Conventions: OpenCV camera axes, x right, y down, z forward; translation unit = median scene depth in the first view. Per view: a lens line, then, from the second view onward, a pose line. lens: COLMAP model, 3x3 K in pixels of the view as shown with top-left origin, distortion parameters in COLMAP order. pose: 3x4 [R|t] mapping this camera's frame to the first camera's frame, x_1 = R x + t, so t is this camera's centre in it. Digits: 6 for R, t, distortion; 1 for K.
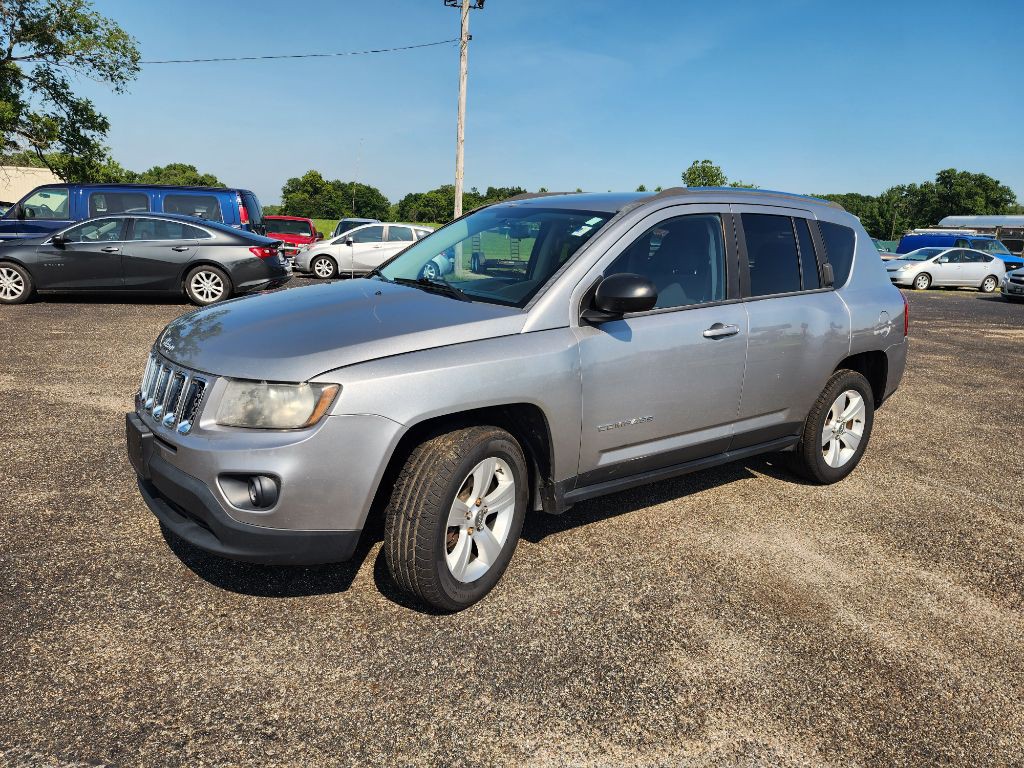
lens RADIAL K [[684.0, 0, 517.4], [0, 684.0, 392.1], [0, 0, 1]] dist [0.070663, -0.061344]
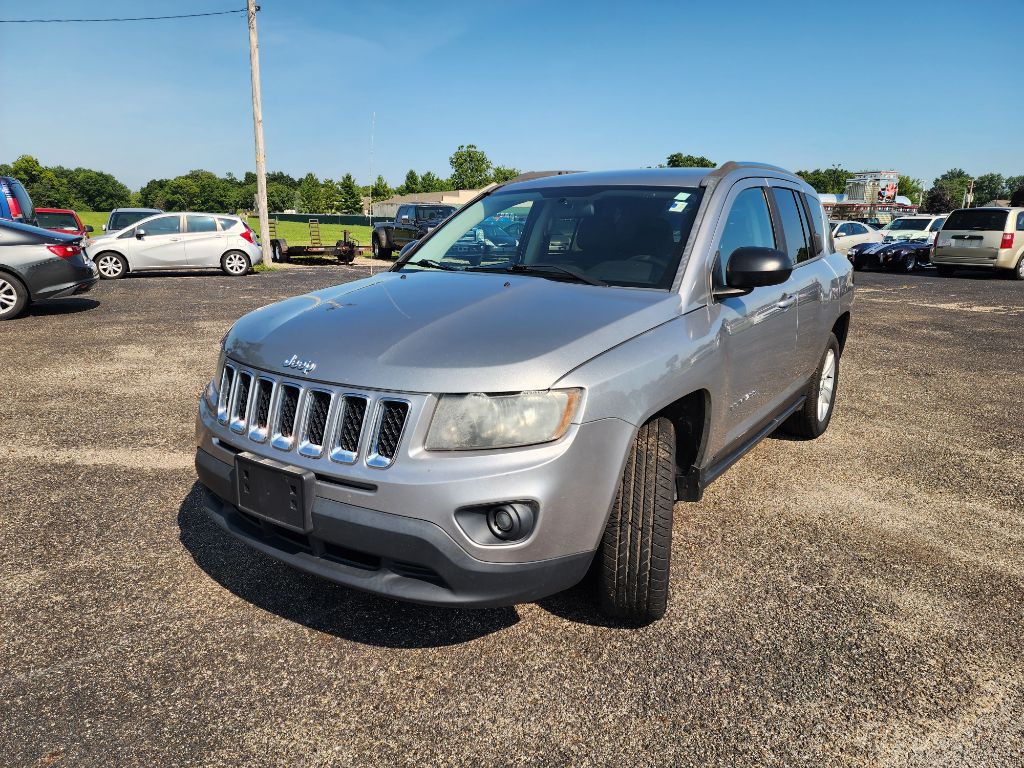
lens RADIAL K [[684.0, 0, 504.5], [0, 684.0, 385.9], [0, 0, 1]] dist [0.070663, -0.061344]
pose [[0.953297, -0.102018, 0.284283, -0.073017], [0.098540, 0.994779, 0.026550, -0.005673], [-0.285508, 0.002703, 0.958373, 0.023522]]
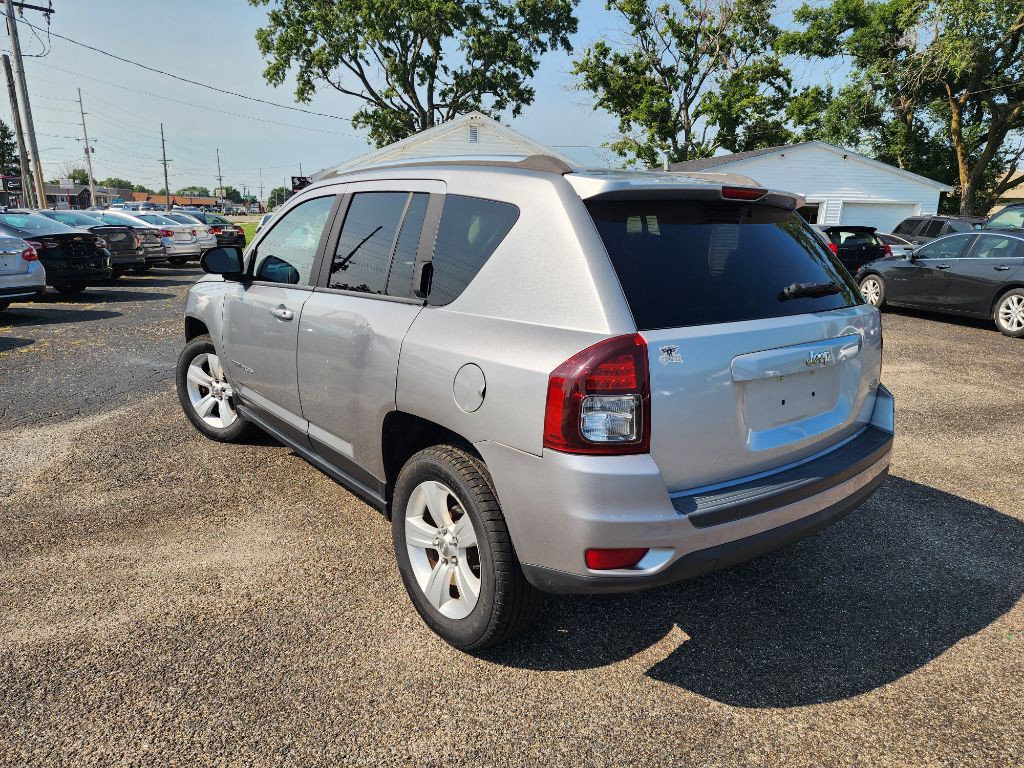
lens RADIAL K [[684.0, 0, 518.7], [0, 684.0, 384.3], [0, 0, 1]] dist [0.070663, -0.061344]
pose [[0.038443, 0.195355, -0.979979, 0.230927], [-0.248217, 0.951833, 0.180007, -0.045107], [0.967941, 0.236327, 0.085081, 0.225007]]
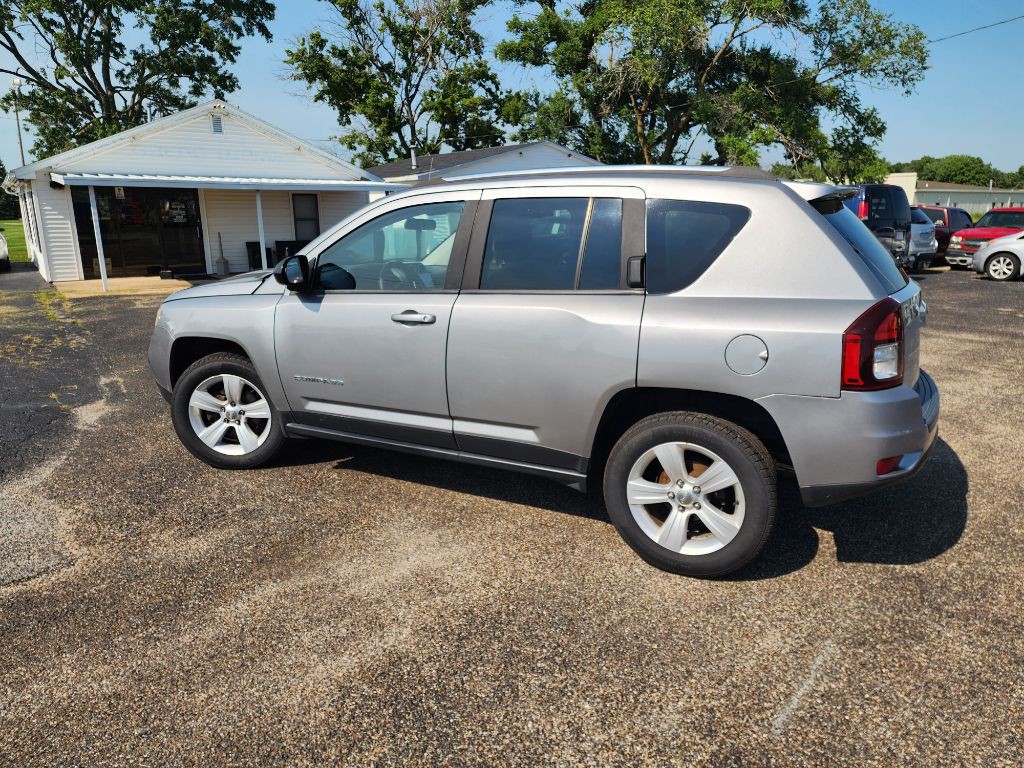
lens RADIAL K [[684.0, 0, 519.2], [0, 684.0, 376.9], [0, 0, 1]] dist [0.070663, -0.061344]
pose [[0.440194, 0.164688, -0.882671, 0.224114], [-0.183488, 0.978790, 0.091116, -0.022088], [0.878955, 0.121851, 0.461075, 0.121650]]
